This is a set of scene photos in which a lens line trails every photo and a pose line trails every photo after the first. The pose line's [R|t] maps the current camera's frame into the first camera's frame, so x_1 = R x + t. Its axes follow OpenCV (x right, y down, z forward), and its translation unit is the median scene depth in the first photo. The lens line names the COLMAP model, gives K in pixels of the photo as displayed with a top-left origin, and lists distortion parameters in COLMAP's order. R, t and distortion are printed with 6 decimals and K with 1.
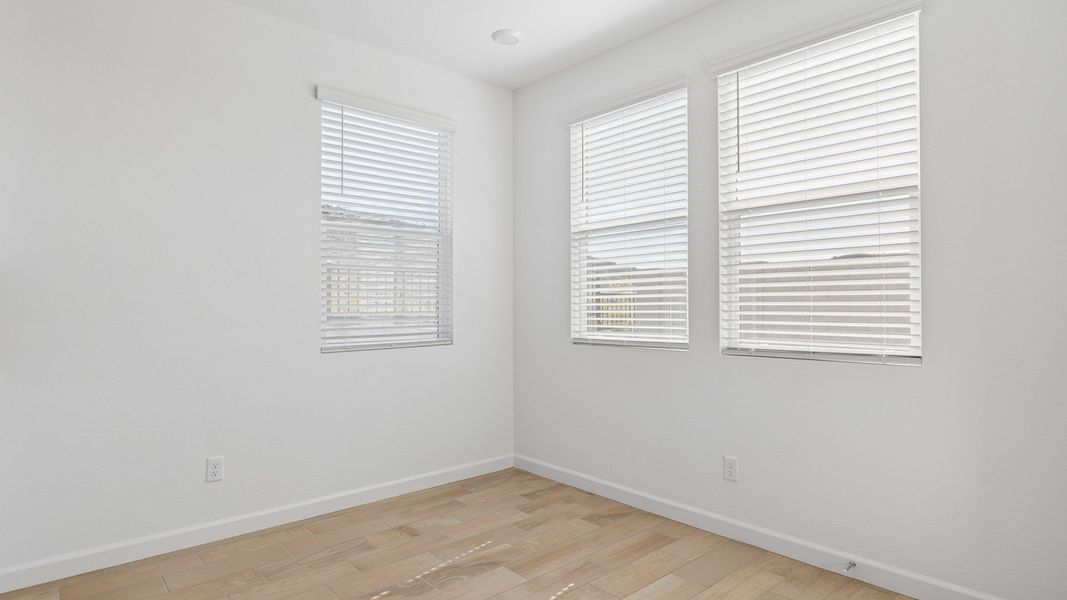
lens RADIAL K [[575.7, 0, 535.6], [0, 575.7, 300.7], [0, 0, 1]] dist [0.001524, 0.000000]
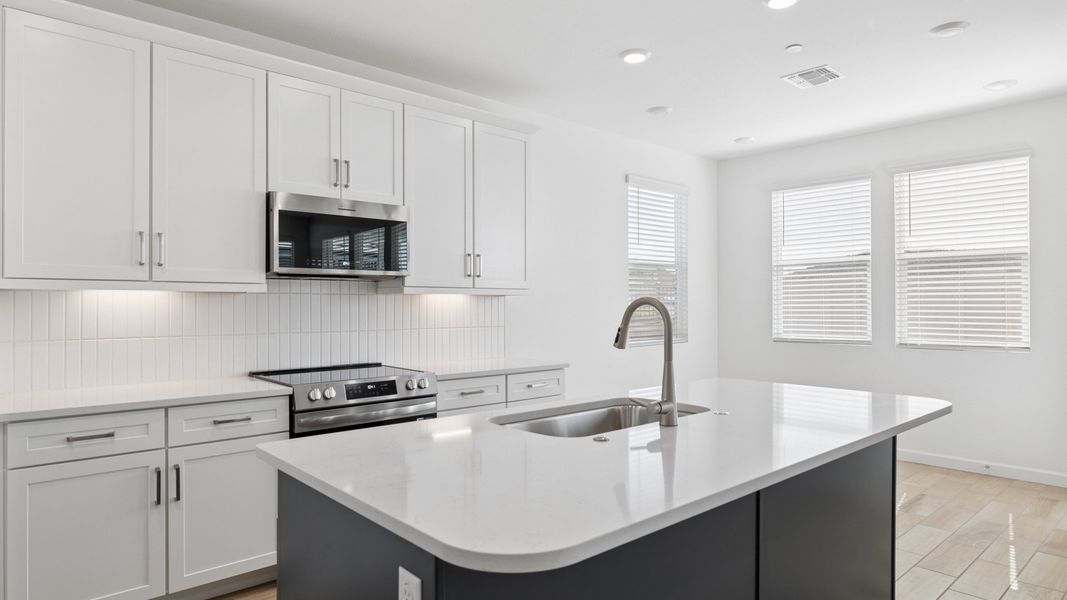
lens RADIAL K [[622.4, 0, 535.3], [0, 622.4, 301.9], [0, 0, 1]] dist [-0.002078, -0.001398]
pose [[0.999999, 0.001493, 0.000825, -0.685402], [-0.001497, 0.999990, 0.004104, -0.040098], [-0.000819, -0.004105, 0.999991, -0.734000]]
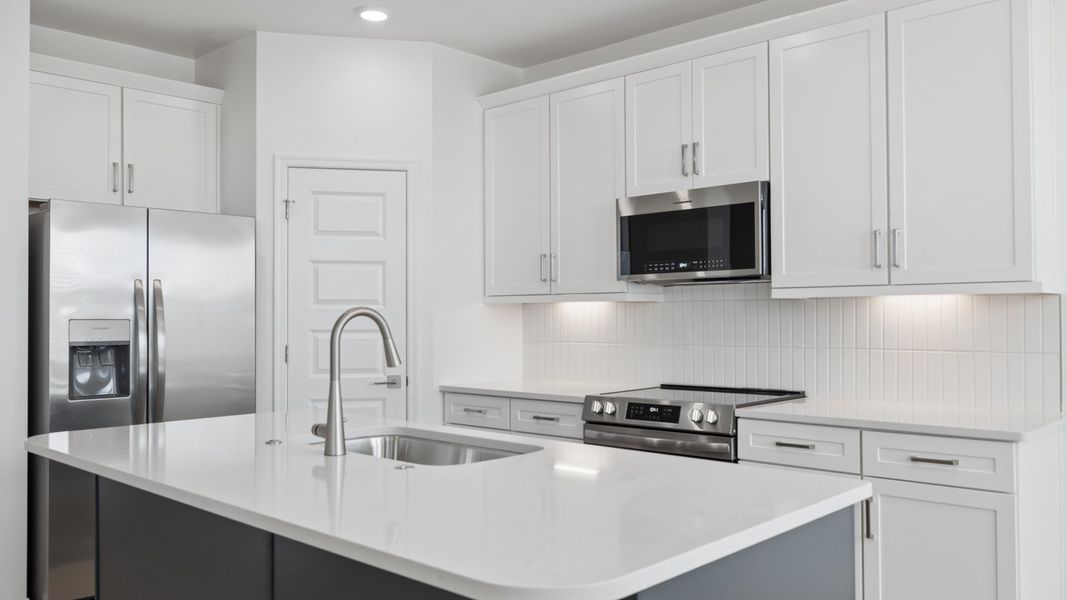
lens RADIAL K [[798.8, 0, 532.5], [0, 798.8, 307.8], [0, 0, 1]] dist [-0.012767, -0.001766]
pose [[0.104465, -0.006378, -0.994508, 1.870957], [0.014943, 0.999877, -0.004843, -0.027833], [0.994416, -0.014355, 0.104548, 1.532632]]
